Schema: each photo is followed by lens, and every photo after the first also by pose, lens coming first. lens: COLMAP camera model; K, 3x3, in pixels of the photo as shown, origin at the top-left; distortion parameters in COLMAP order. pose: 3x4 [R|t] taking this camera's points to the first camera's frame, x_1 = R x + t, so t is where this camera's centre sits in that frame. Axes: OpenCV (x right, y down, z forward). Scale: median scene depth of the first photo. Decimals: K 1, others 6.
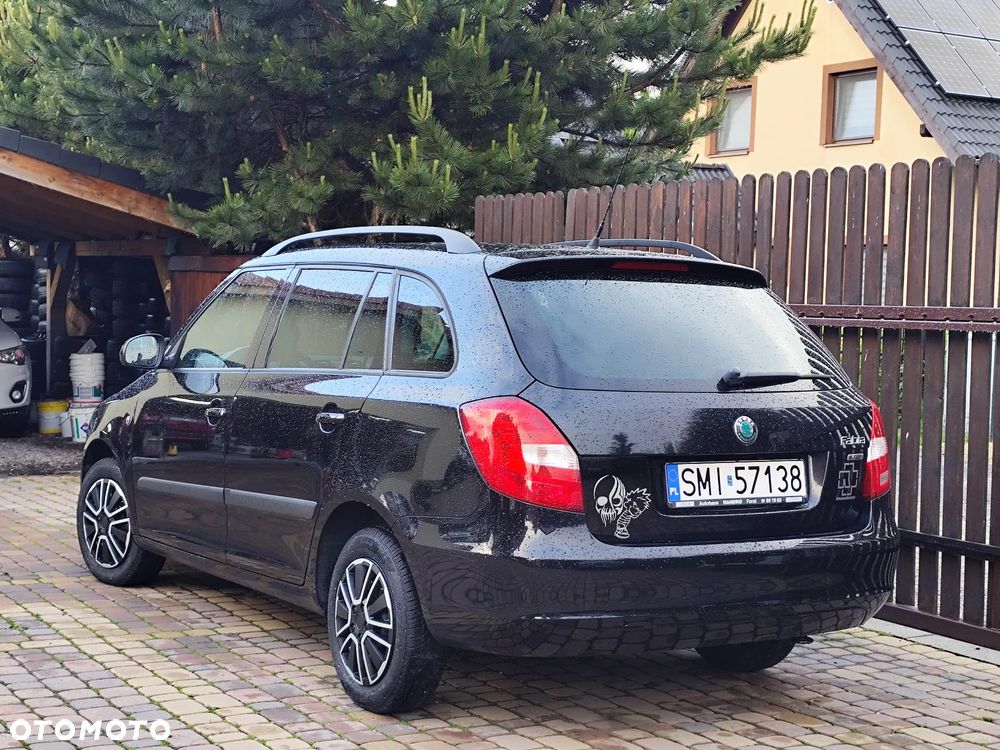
lens RADIAL K [[1660.2, 0, 496.2], [0, 1660.2, 376.7], [0, 0, 1]] dist [0.099258, -0.245103]
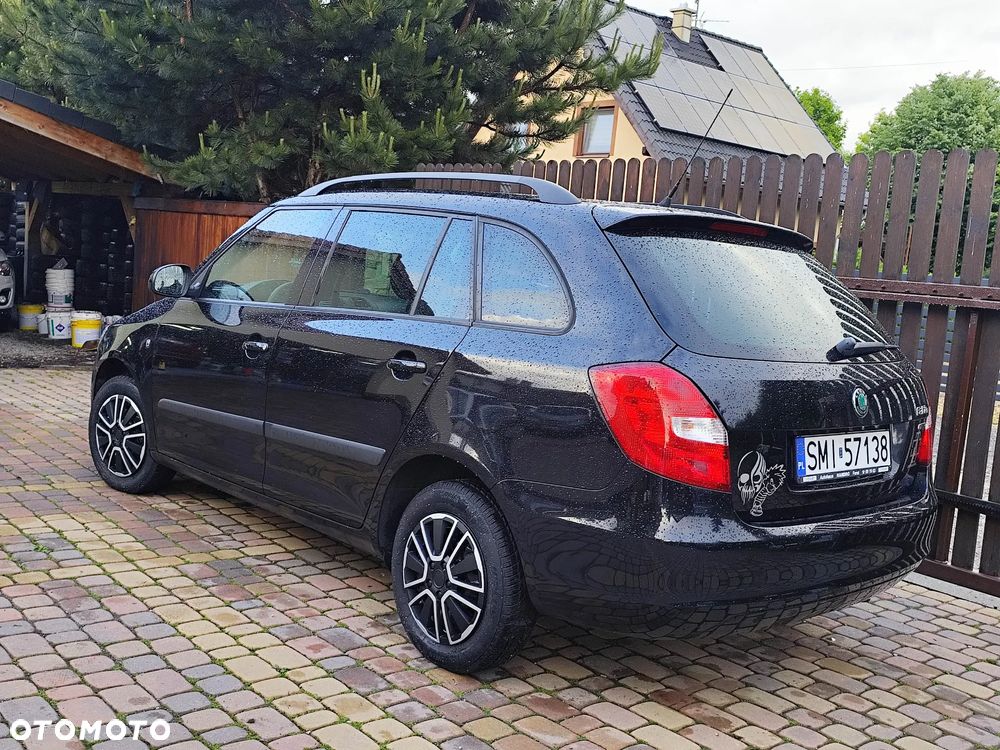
lens RADIAL K [[1040.6, 0, 513.5], [0, 1040.6, 370.5], [0, 0, 1]] dist [0.020747, -0.015823]
pose [[0.980366, 0.038501, 0.193389, -0.083236], [-0.051600, 0.996669, 0.063157, -0.007465], [-0.190313, -0.071896, 0.979087, 0.209445]]
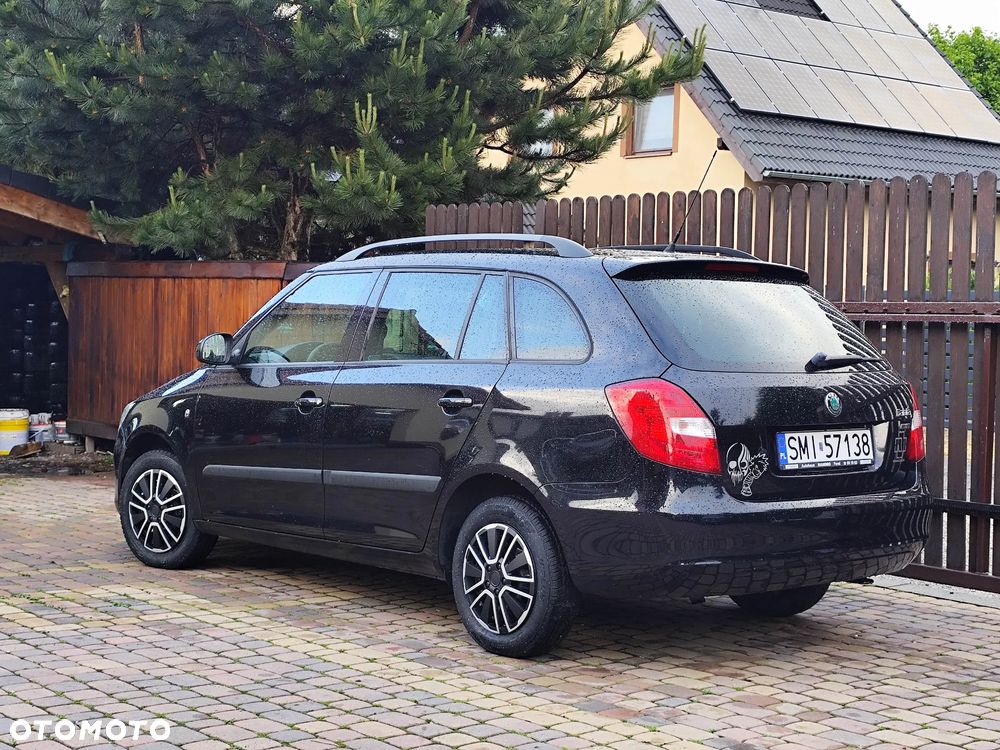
lens RADIAL K [[1665.8, 0, 520.7], [0, 1665.8, 356.2], [0, 0, 1]] dist [0.097578, -0.280977]
pose [[0.985062, -0.012610, 0.171738, -0.134228], [0.015309, 0.999779, -0.014400, 0.005531], [-0.171519, 0.016814, 0.985037, -0.071173]]
